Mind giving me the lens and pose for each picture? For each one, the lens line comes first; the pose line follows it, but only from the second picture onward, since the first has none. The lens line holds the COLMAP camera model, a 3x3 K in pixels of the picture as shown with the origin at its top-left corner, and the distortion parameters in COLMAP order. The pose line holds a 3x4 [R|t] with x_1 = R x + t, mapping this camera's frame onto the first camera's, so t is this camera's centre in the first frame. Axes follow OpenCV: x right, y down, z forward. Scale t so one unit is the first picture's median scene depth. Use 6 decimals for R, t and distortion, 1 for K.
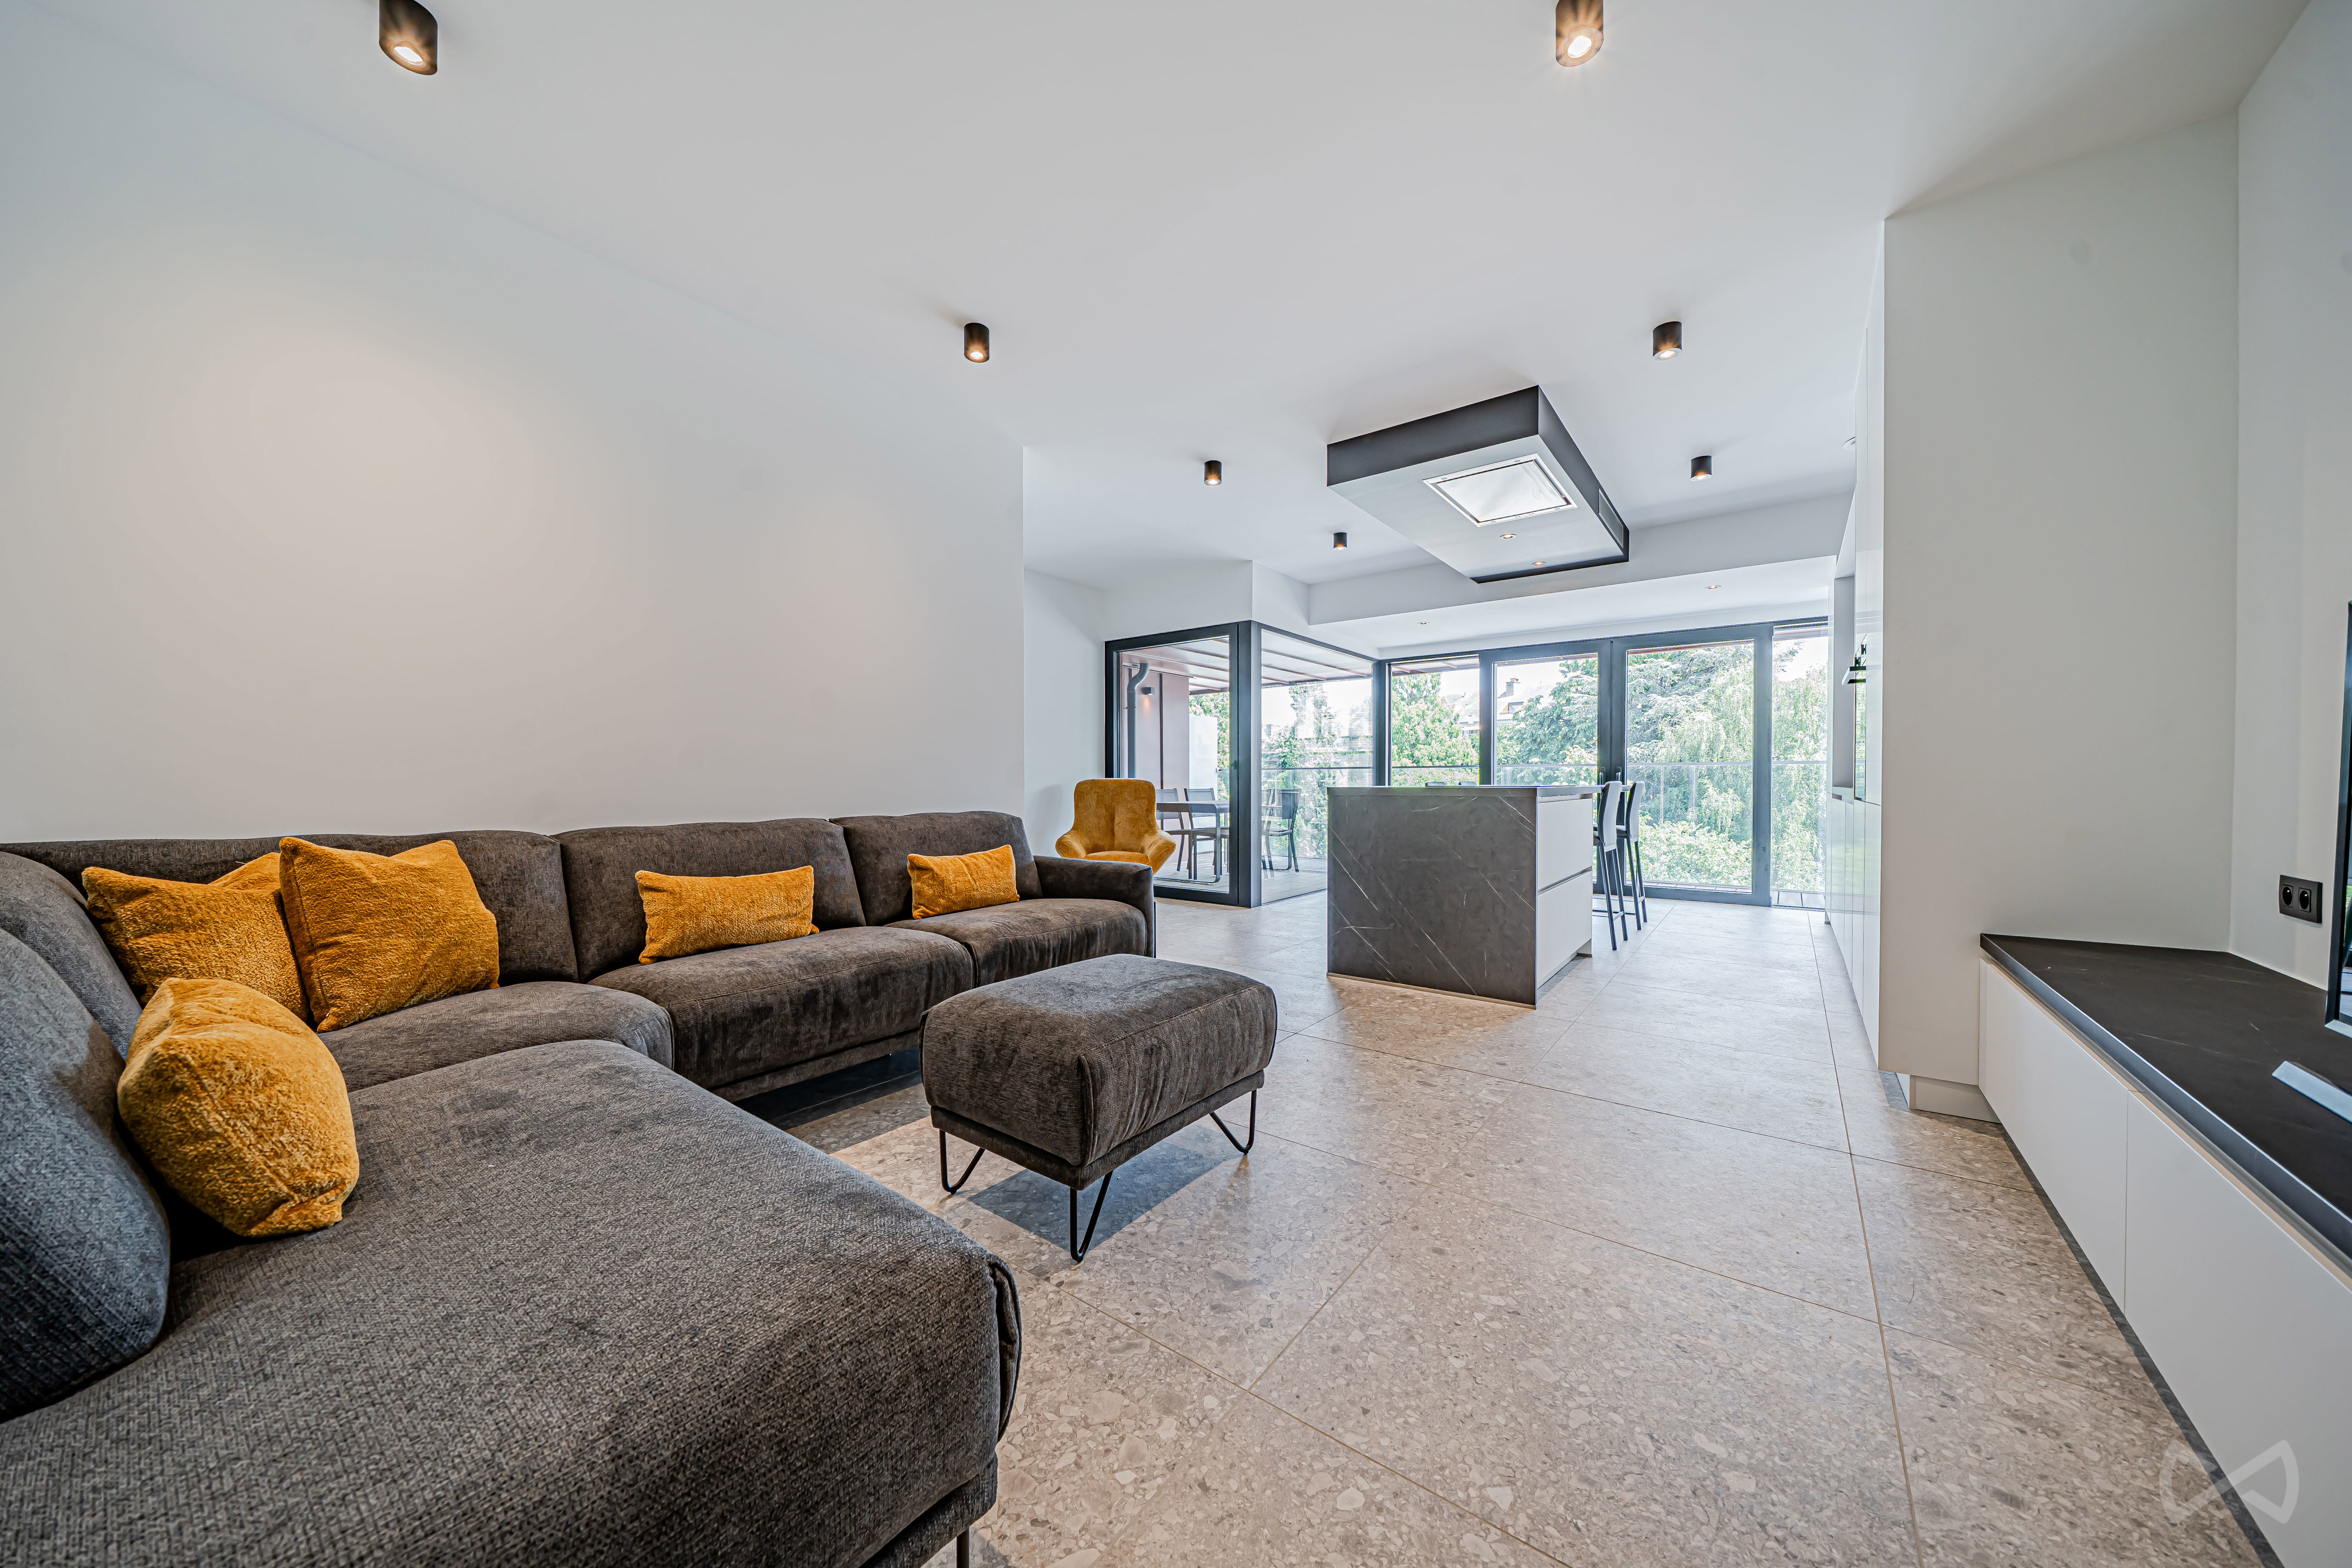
lens RADIAL K [[852.4, 0, 1191.9], [0, 852.4, 787.6], [0, 0, 1]] dist [-0.000975, -0.000117]
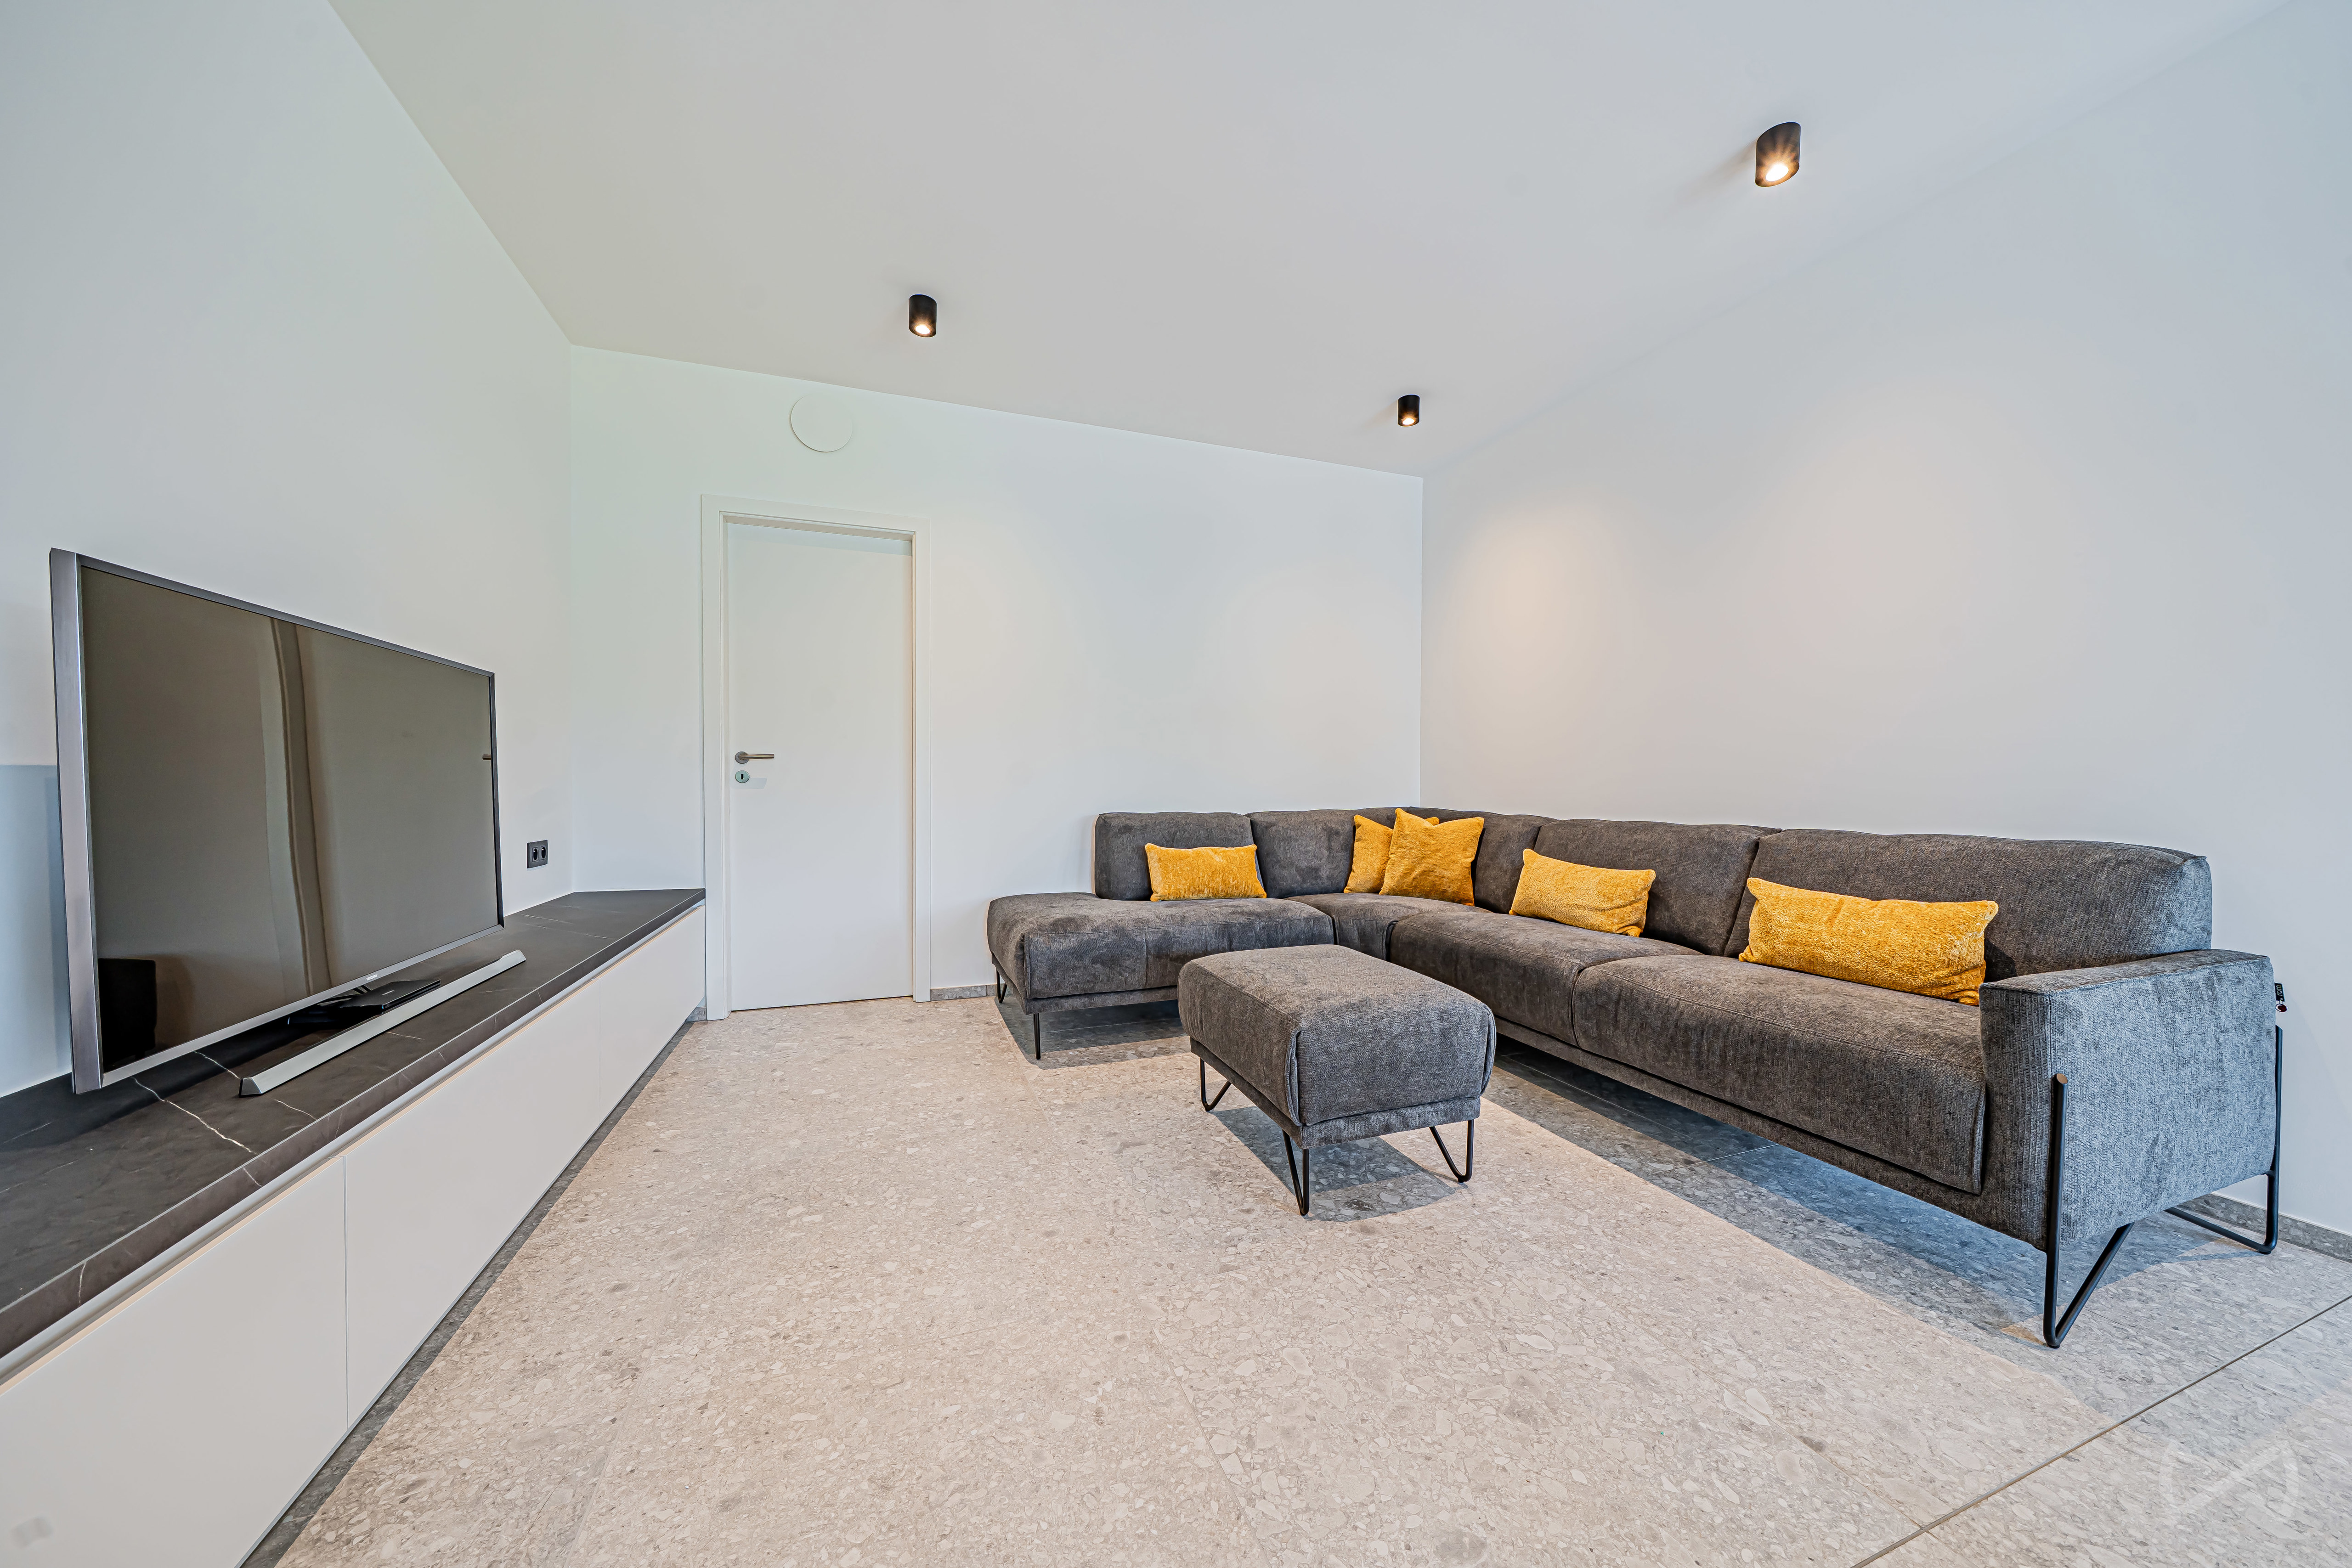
lens RADIAL K [[794.4, 0, 1174.8], [0, 794.4, 791.7], [0, 0, 1]] dist [0.000187, -0.000105]
pose [[-0.571962, 0.002872, -0.820275, 0.822211], [-0.005741, 0.999955, 0.007505, -0.014569], [0.820260, 0.009002, -0.571920, 1.371082]]
